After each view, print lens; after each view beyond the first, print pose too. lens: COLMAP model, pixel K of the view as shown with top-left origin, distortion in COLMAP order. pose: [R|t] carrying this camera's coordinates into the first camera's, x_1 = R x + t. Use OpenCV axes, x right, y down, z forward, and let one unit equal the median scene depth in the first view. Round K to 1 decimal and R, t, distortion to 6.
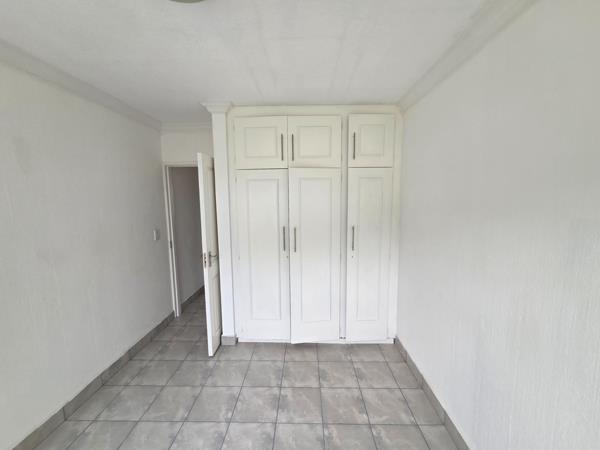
lens RADIAL K [[246.1, 0, 302.0], [0, 246.1, 227.8], [0, 0, 1]] dist [0.008873, -0.002047]
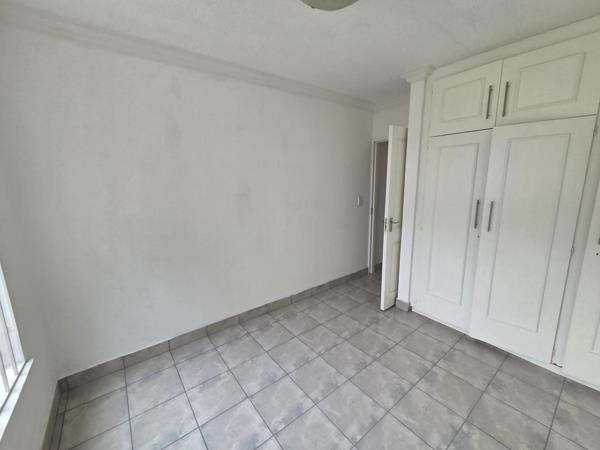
lens RADIAL K [[246.1, 0, 299.9], [0, 246.1, 224.3], [0, 0, 1]] dist [0.008873, -0.002047]
pose [[0.639917, 0.144726, -0.754693, 0.194455], [-0.086490, 0.989429, 0.116404, 0.033365], [0.763561, -0.009216, 0.645669, -0.015980]]
